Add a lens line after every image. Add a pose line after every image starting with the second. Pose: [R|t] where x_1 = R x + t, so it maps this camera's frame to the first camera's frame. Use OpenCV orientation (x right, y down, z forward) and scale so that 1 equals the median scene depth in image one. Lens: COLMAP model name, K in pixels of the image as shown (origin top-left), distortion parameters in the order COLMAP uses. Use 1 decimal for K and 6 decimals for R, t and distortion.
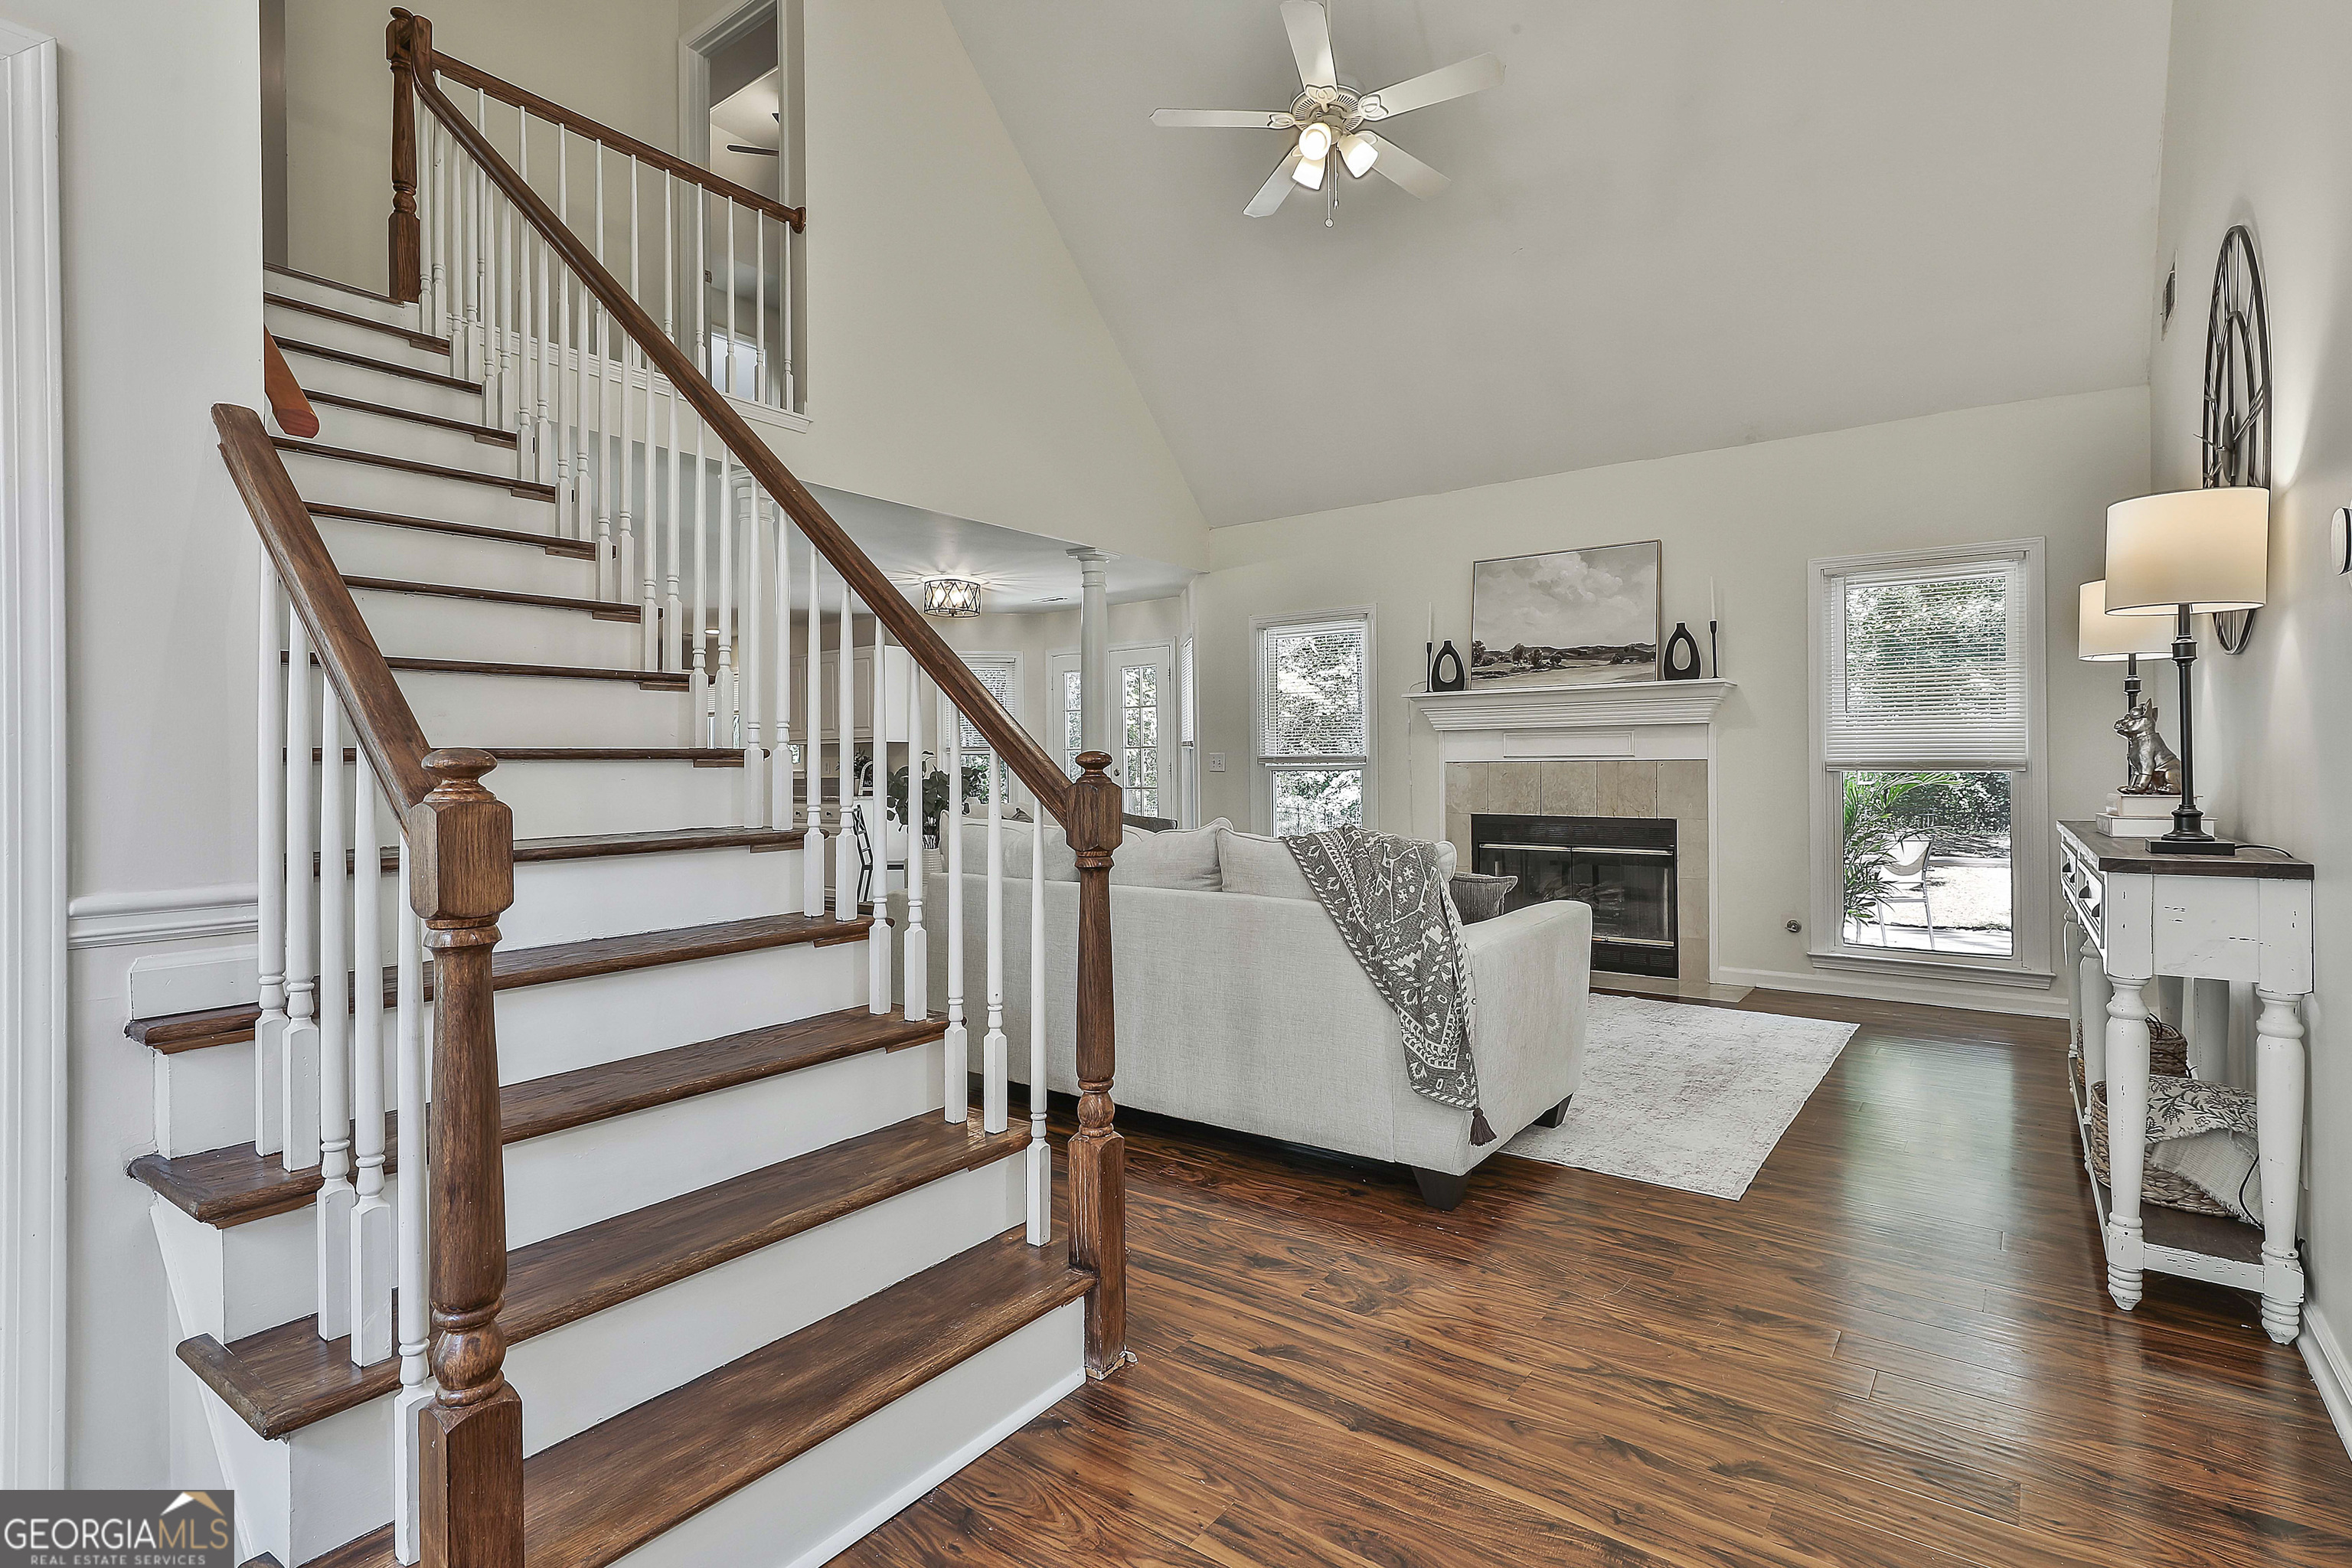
lens RADIAL K [[1144.8, 0, 1179.5], [0, 1144.8, 758.5], [0, 0, 1]] dist [-0.001114, 0.001349]
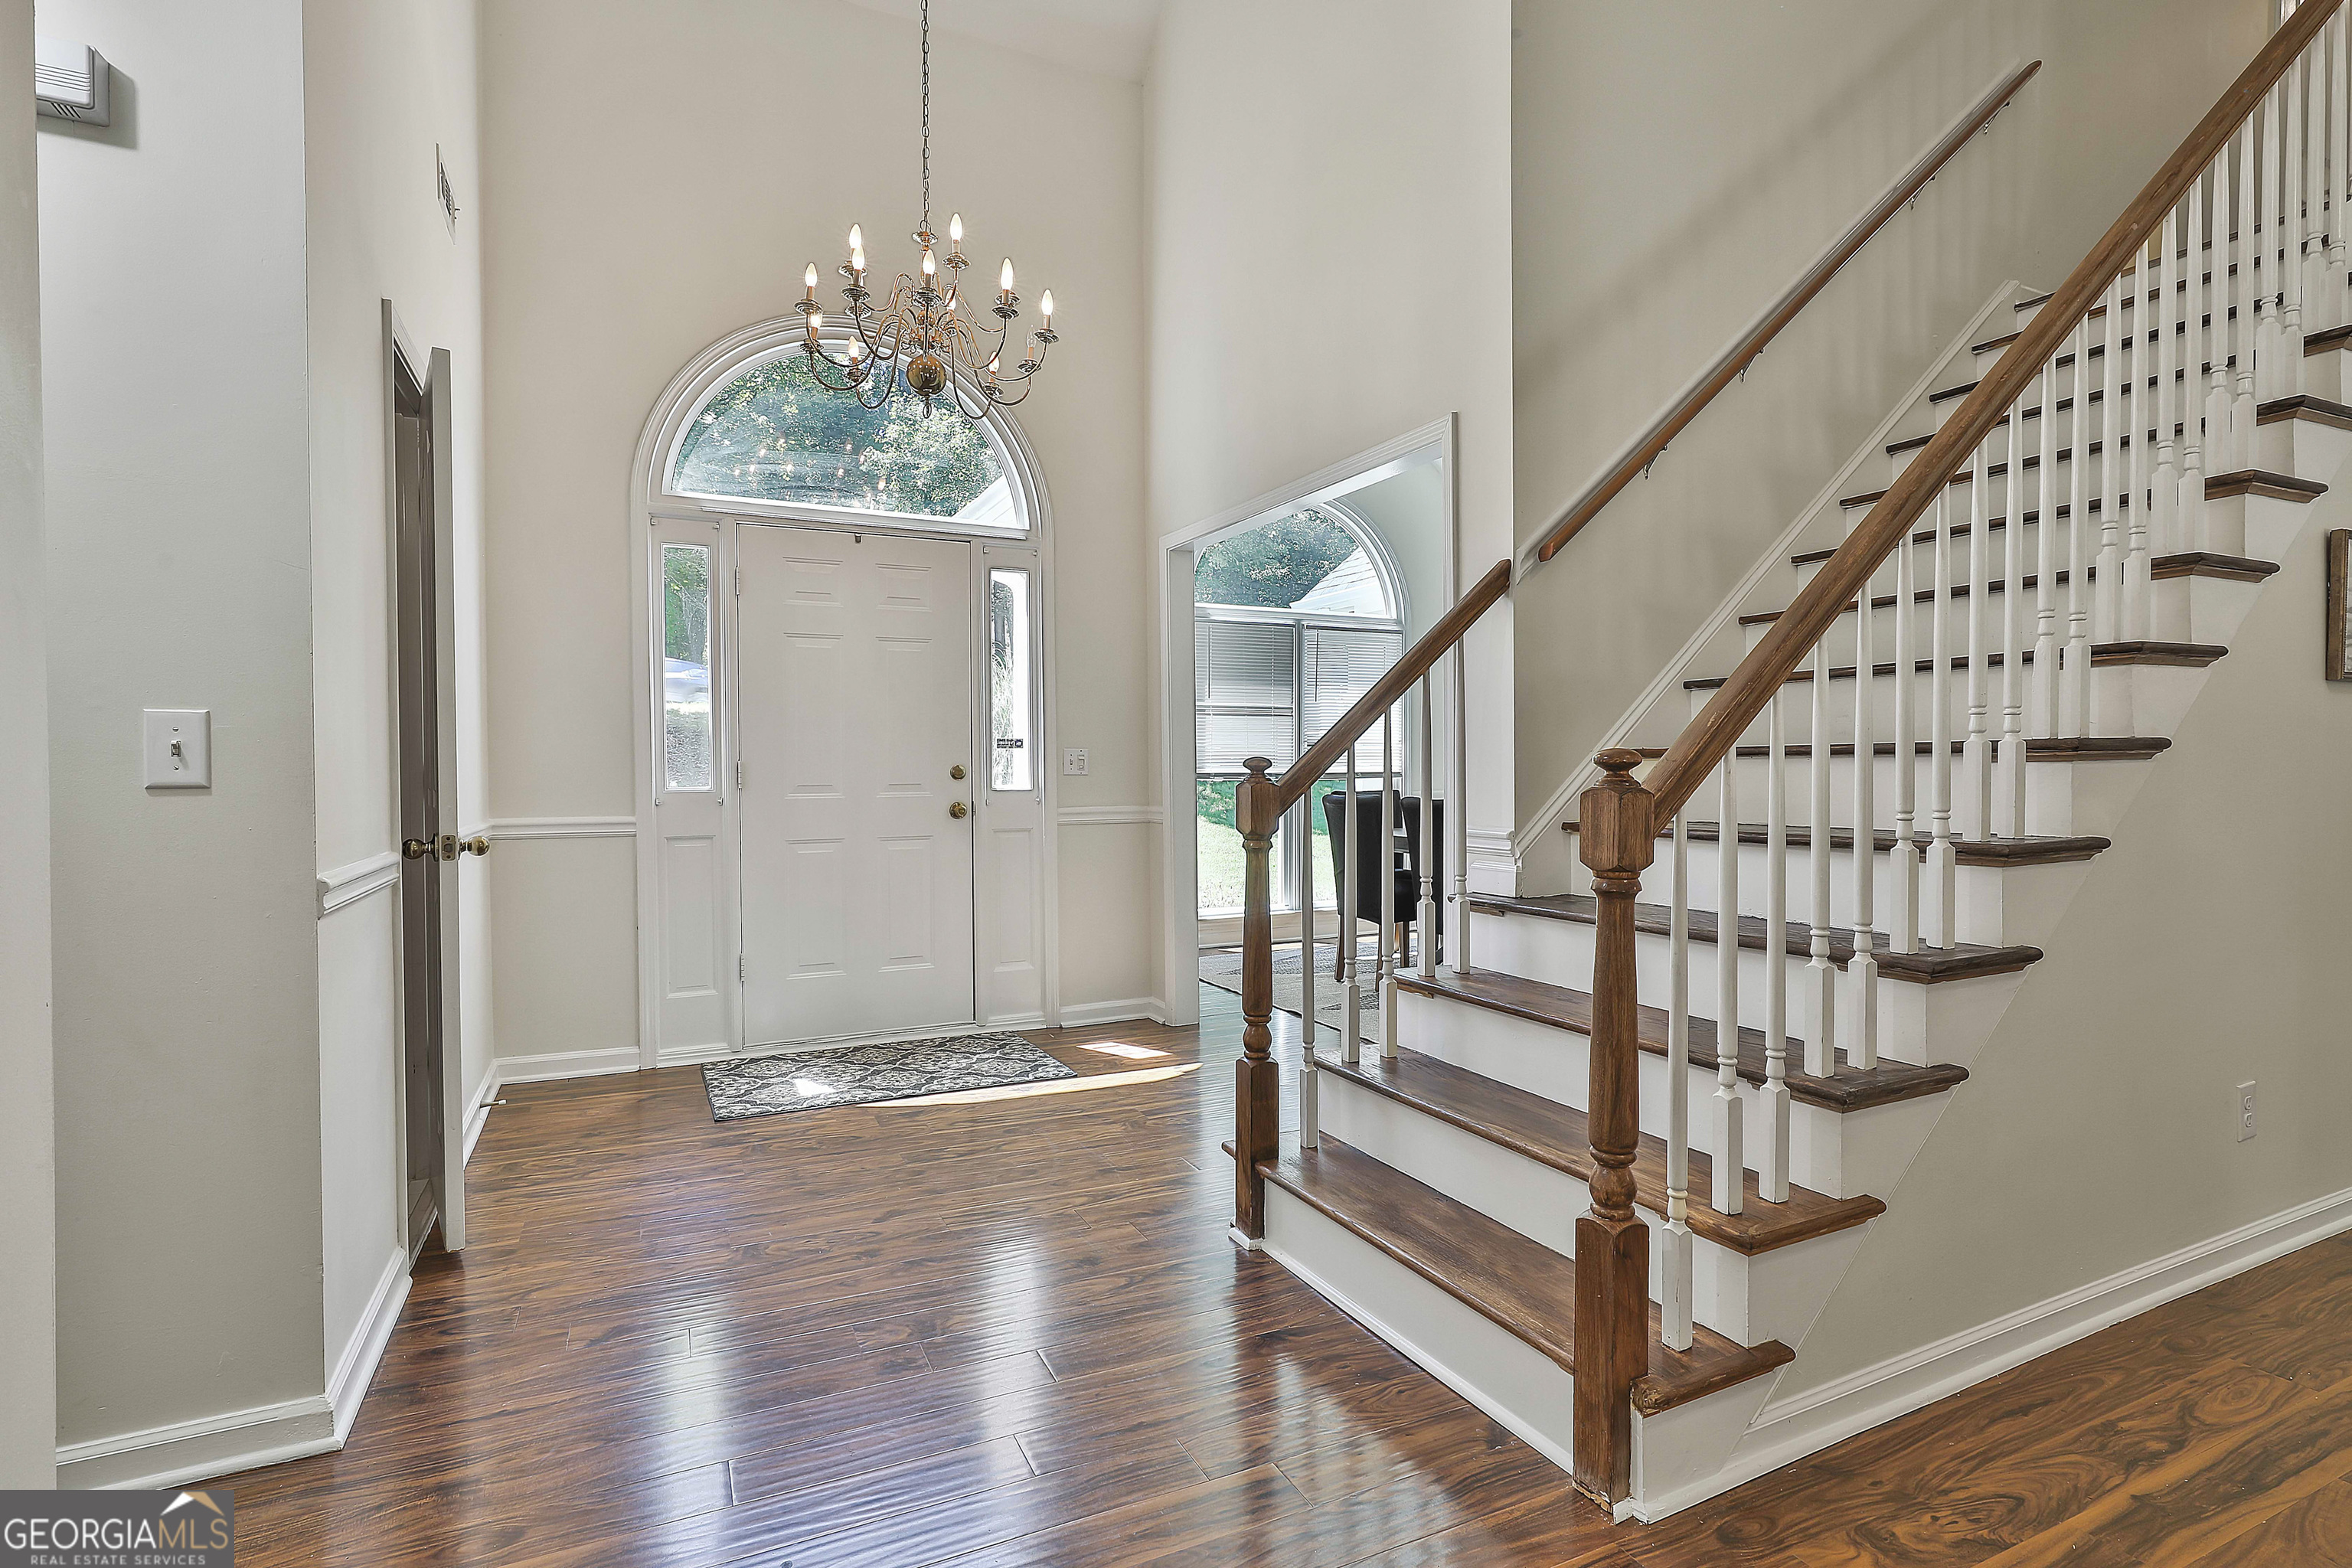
lens RADIAL K [[1130.7, 0, 1179.8], [0, 1130.7, 780.0], [0, 0, 1]] dist [-0.002649, 0.000626]
pose [[-0.464842, 0.016402, -0.885242, 0.279216], [0.010474, 0.999860, 0.013026, 0.001805], [0.885332, -0.003217, -0.464949, 0.395775]]
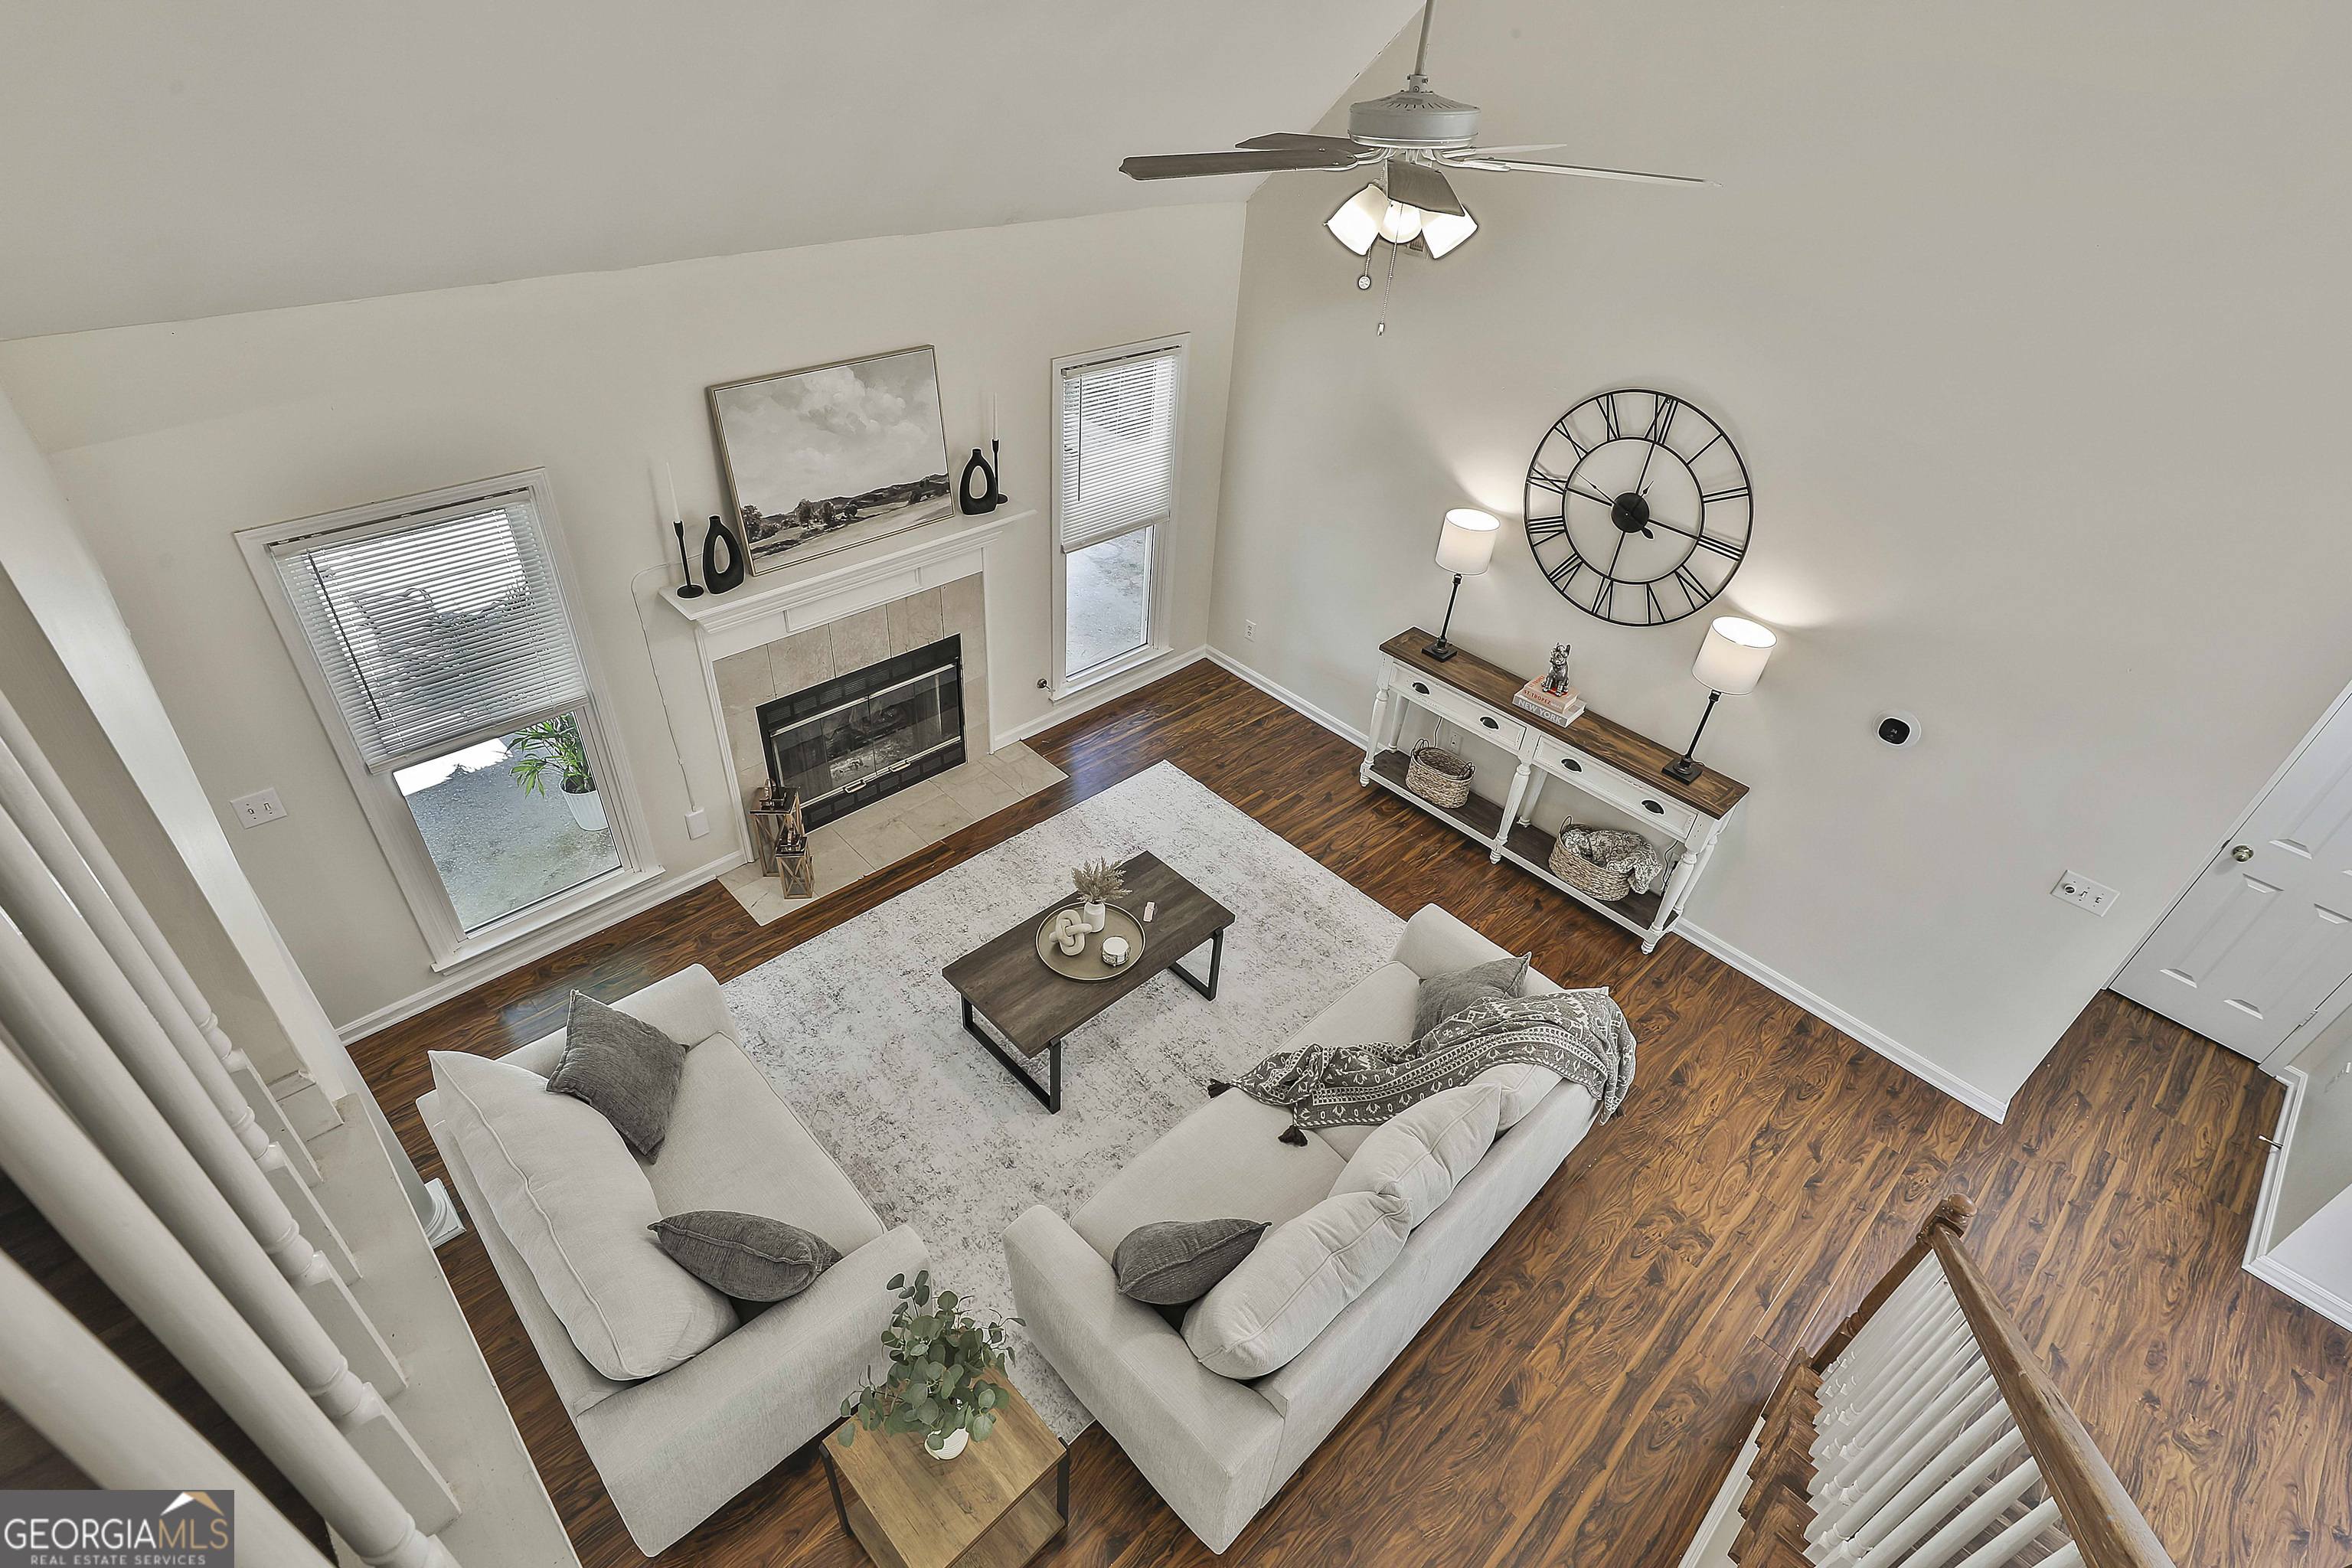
lens RADIAL K [[1144.5, 0, 1179.9], [0, 1144.5, 780.2], [0, 0, 1]] dist [-0.003383, -0.000085]
pose [[0.156157, -0.582592, 0.797622, -0.396484], [-0.079663, 0.797470, 0.598077, -0.450166], [-0.984514, -0.156935, 0.078120, 0.711498]]
